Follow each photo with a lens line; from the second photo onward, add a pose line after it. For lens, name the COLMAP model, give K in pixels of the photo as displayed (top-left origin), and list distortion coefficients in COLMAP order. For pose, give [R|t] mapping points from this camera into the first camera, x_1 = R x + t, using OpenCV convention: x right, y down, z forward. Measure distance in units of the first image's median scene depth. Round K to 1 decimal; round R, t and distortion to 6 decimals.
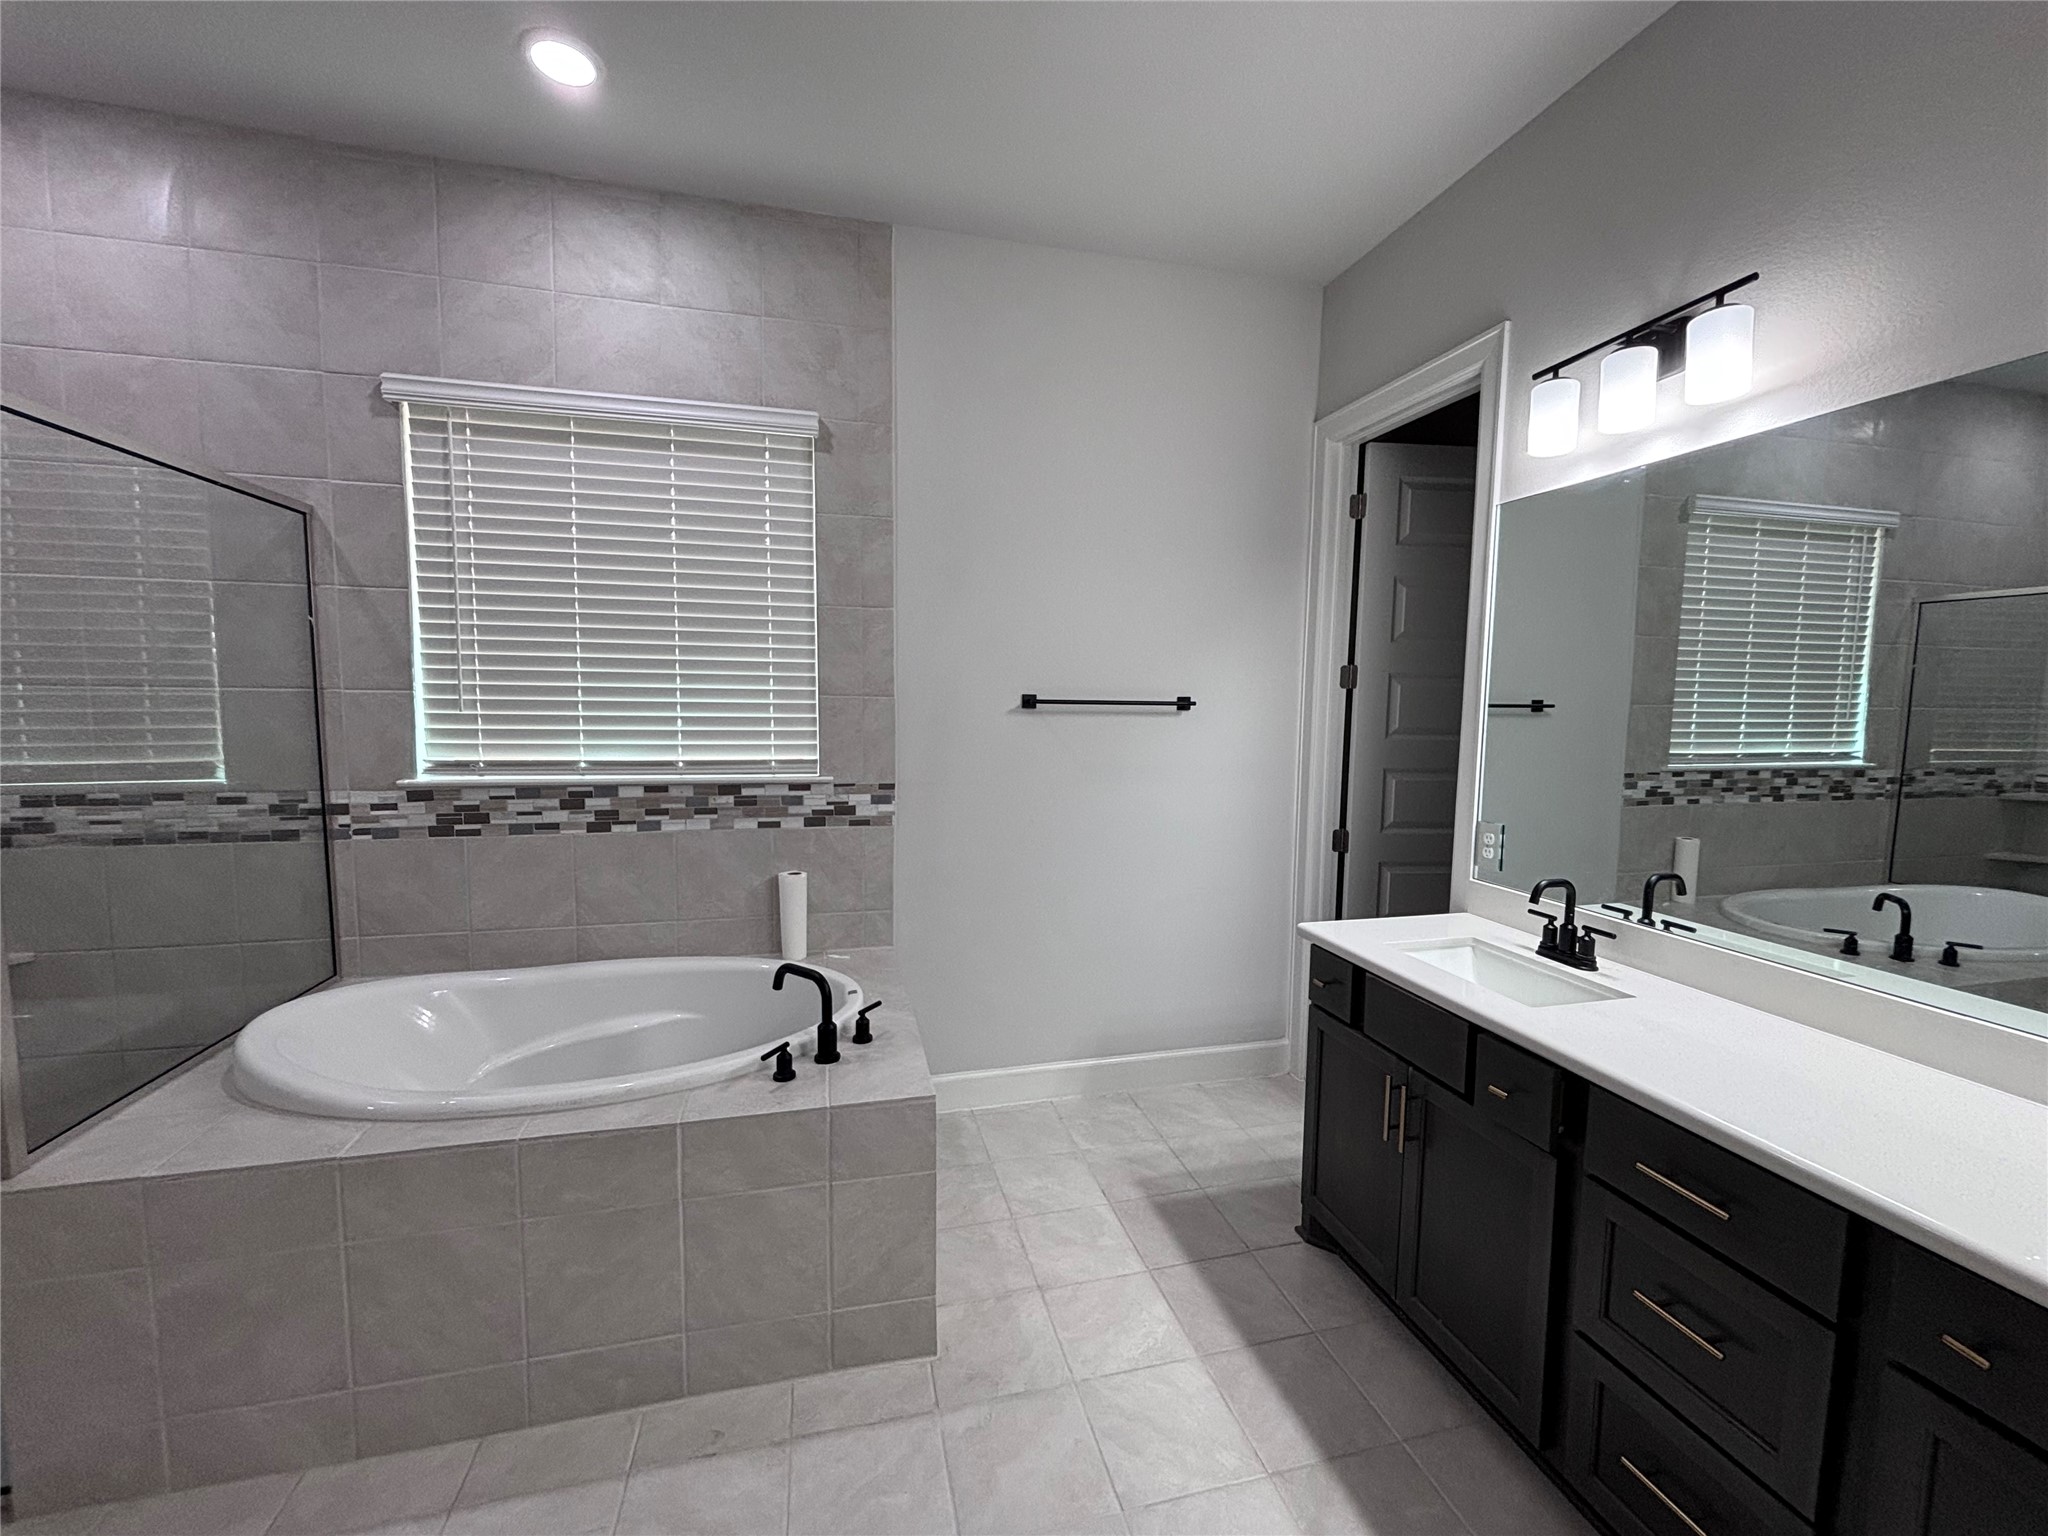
lens RADIAL K [[829.1, 0, 1025.0], [0, 829.1, 773.3], [0, 0, 1]] dist [0.007091, -0.000725]
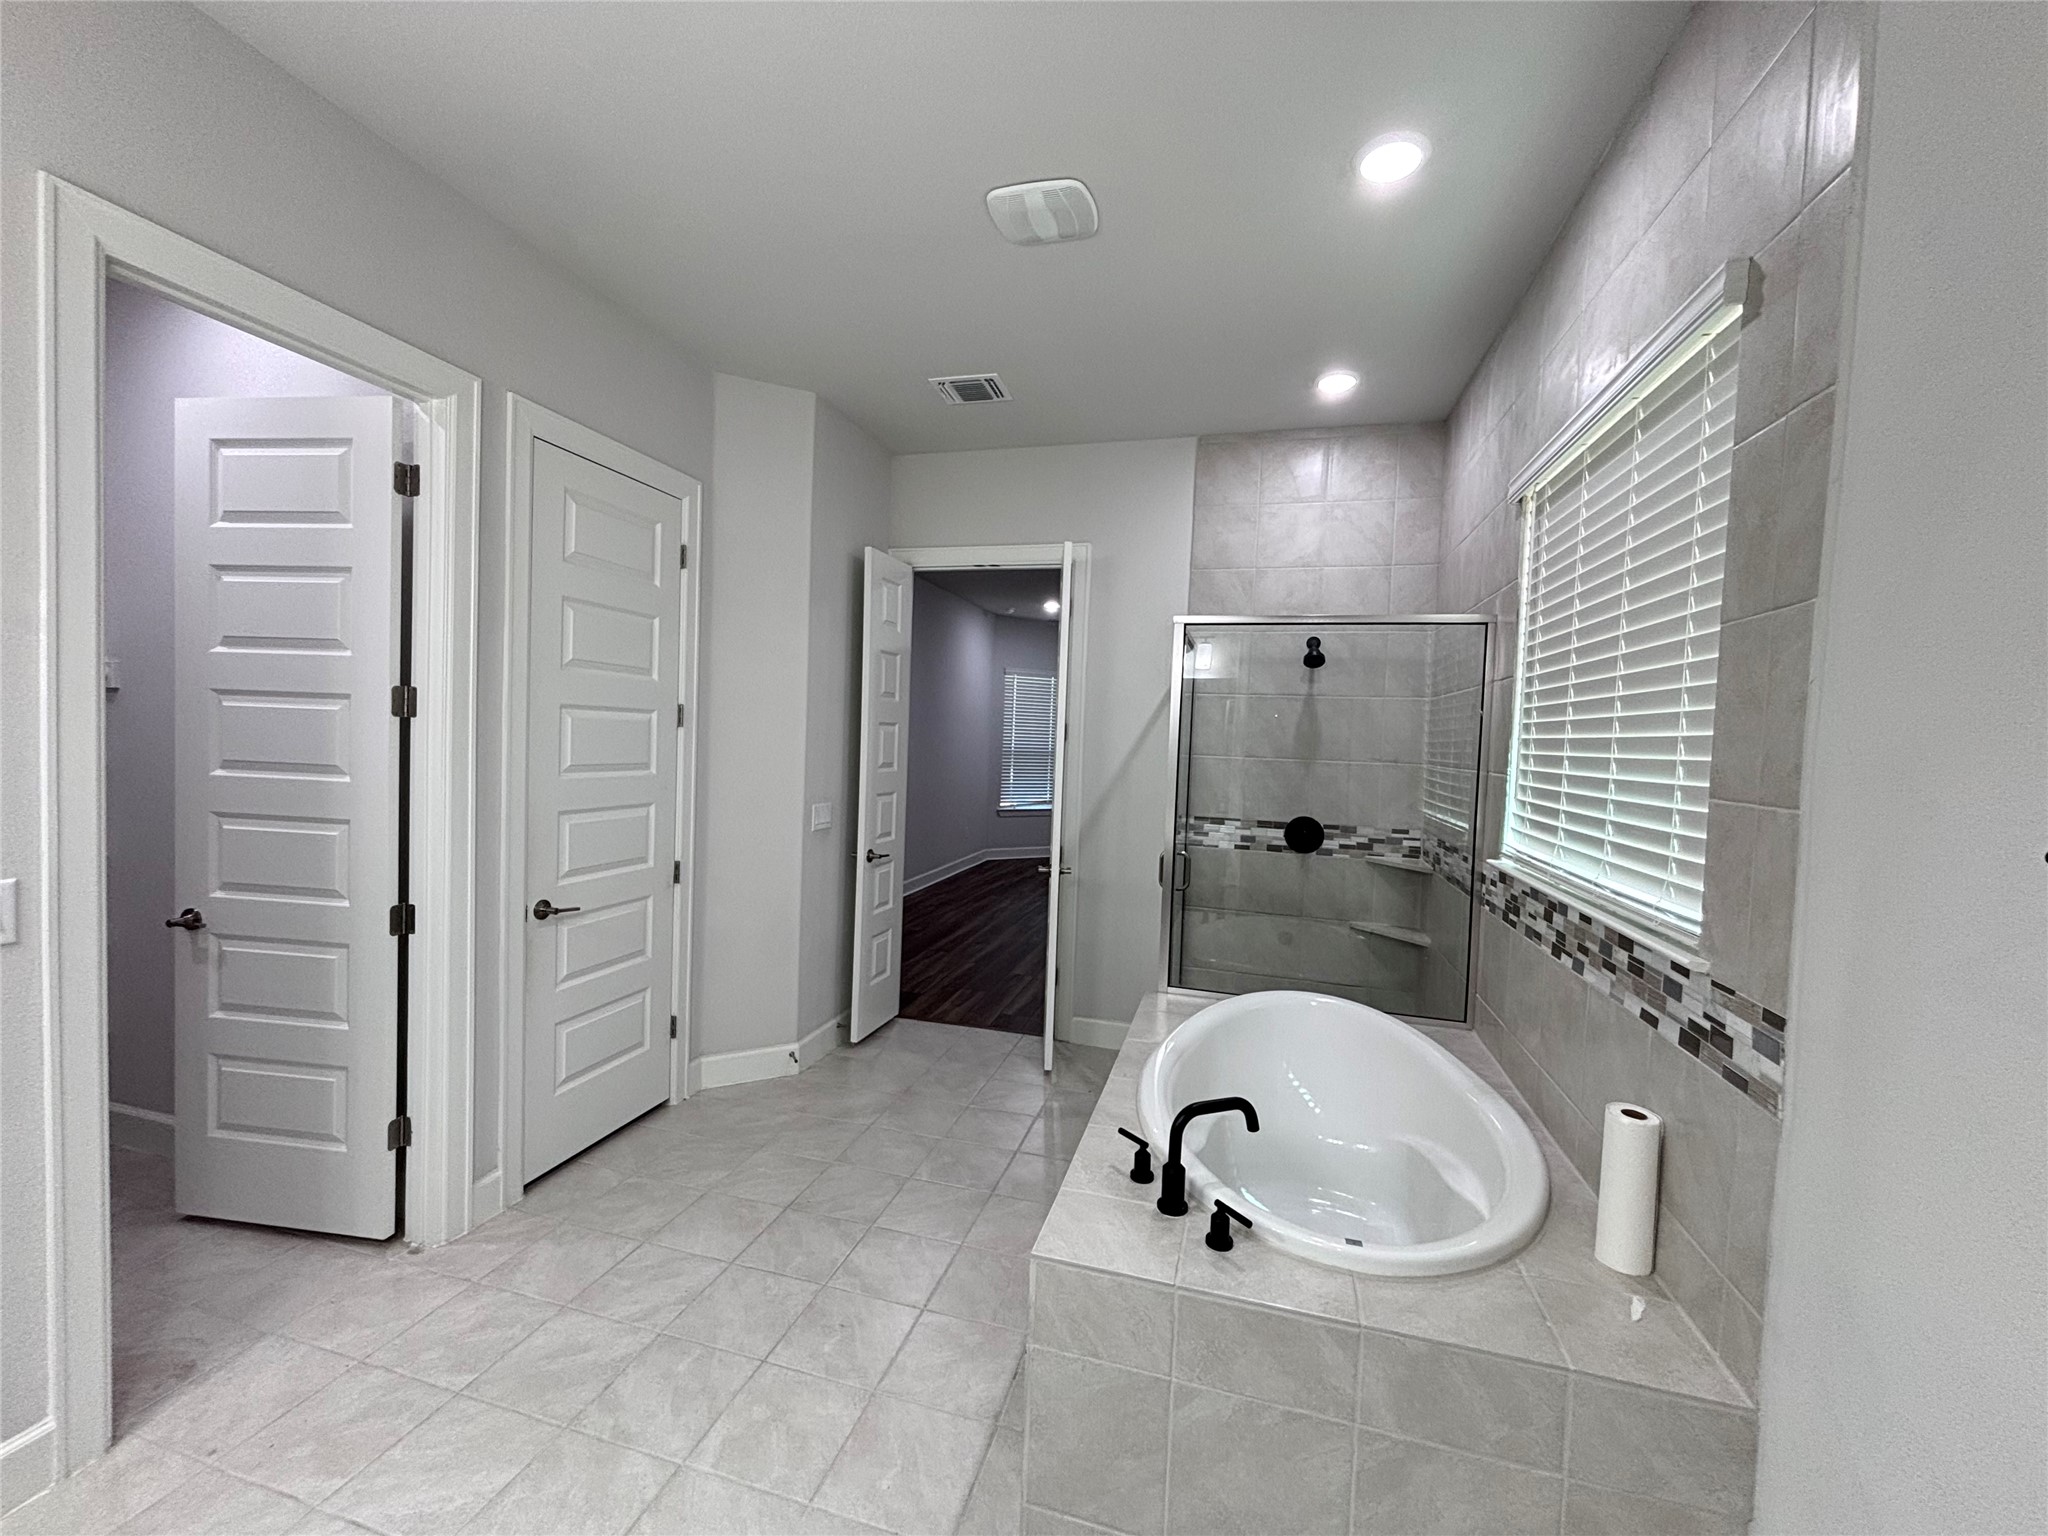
lens RADIAL K [[829.1, 0, 1033.2], [0, 829.1, 770.2], [0, 0, 1]] dist [0.007091, -0.000725]
pose [[-0.496121, 0.002503, -0.868250, 0.394807], [-0.120201, 0.990169, 0.071537, -0.095897], [0.859893, 0.139855, -0.490943, 0.869777]]
